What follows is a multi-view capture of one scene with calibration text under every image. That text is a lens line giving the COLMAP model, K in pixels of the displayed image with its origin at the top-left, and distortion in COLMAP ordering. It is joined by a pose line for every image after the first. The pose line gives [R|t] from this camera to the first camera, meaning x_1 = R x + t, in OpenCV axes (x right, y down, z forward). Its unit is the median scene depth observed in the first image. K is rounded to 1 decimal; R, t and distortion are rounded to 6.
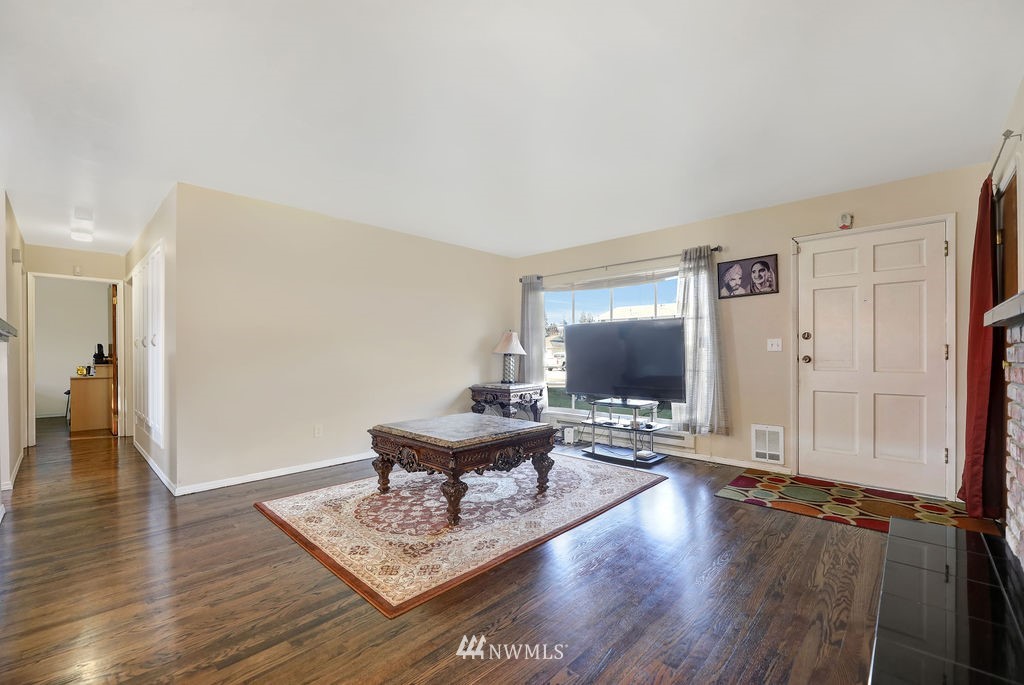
lens RADIAL K [[427.1, 0, 507.6], [0, 427.1, 351.6], [0, 0, 1]] dist [-0.000763, -0.000139]
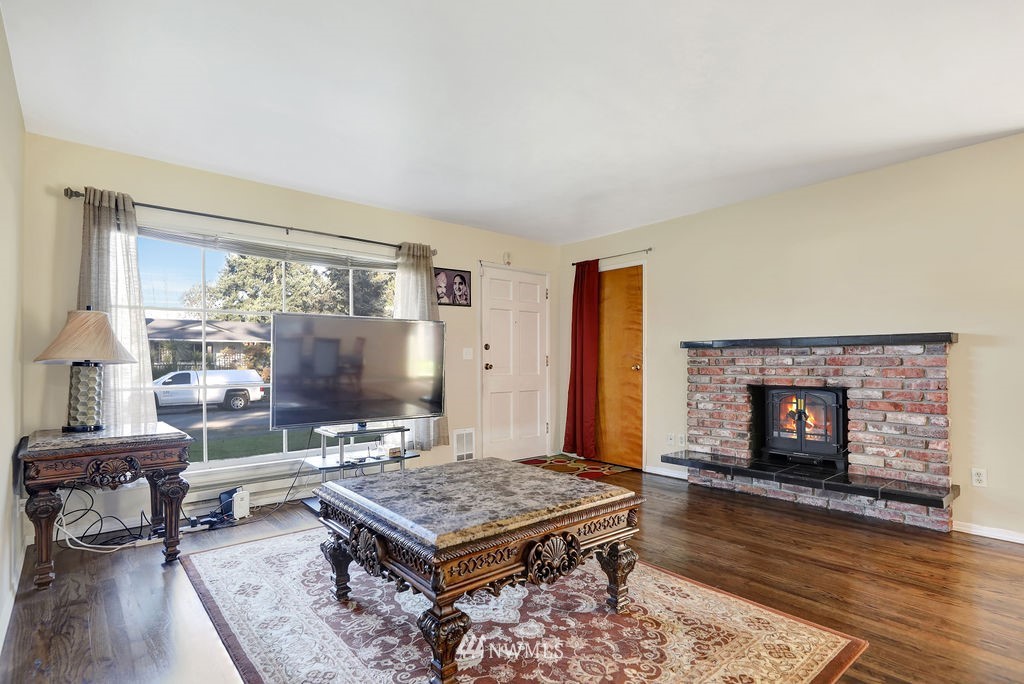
lens RADIAL K [[514.2, 0, 510.6], [0, 514.2, 352.3], [0, 0, 1]] dist [0.007070, 0.000575]
pose [[0.099420, 0.021643, 0.994810, -0.733821], [-0.001352, 0.999765, -0.021616, 0.009768], [-0.995045, 0.000804, 0.099426, 0.825935]]
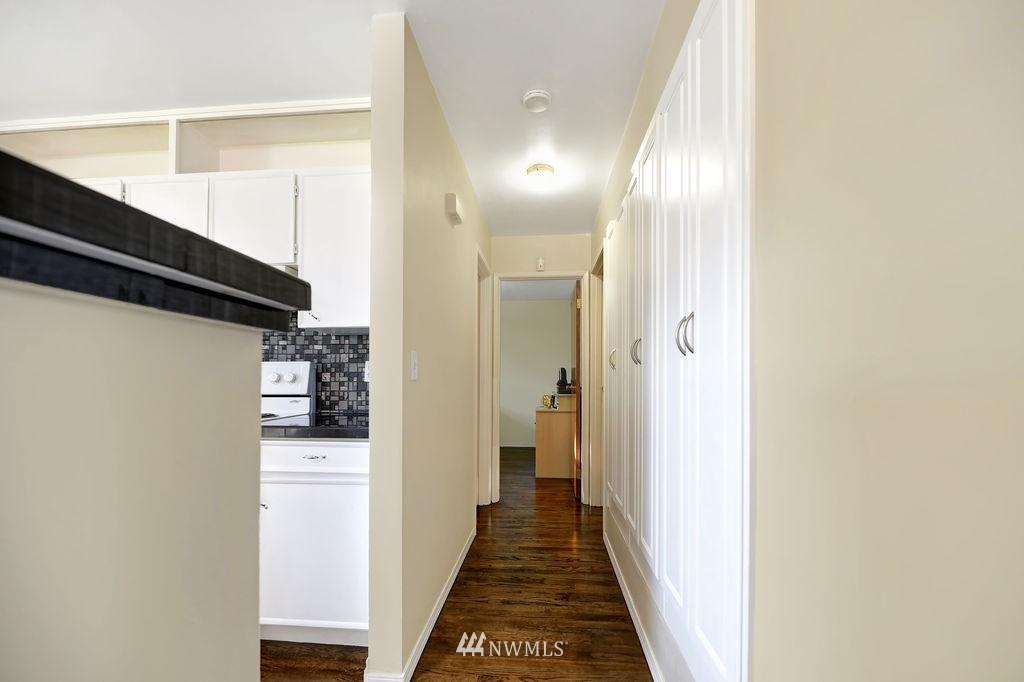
lens RADIAL K [[427.1, 0, 506.9], [0, 427.1, 380.4], [0, 0, 1]] dist [-0.000763, -0.000139]
pose [[0.622453, 0.004713, -0.782643, -0.373323], [-0.005111, 0.999985, 0.001957, 0.003670], [0.782641, 0.002782, 0.622467, 0.396579]]
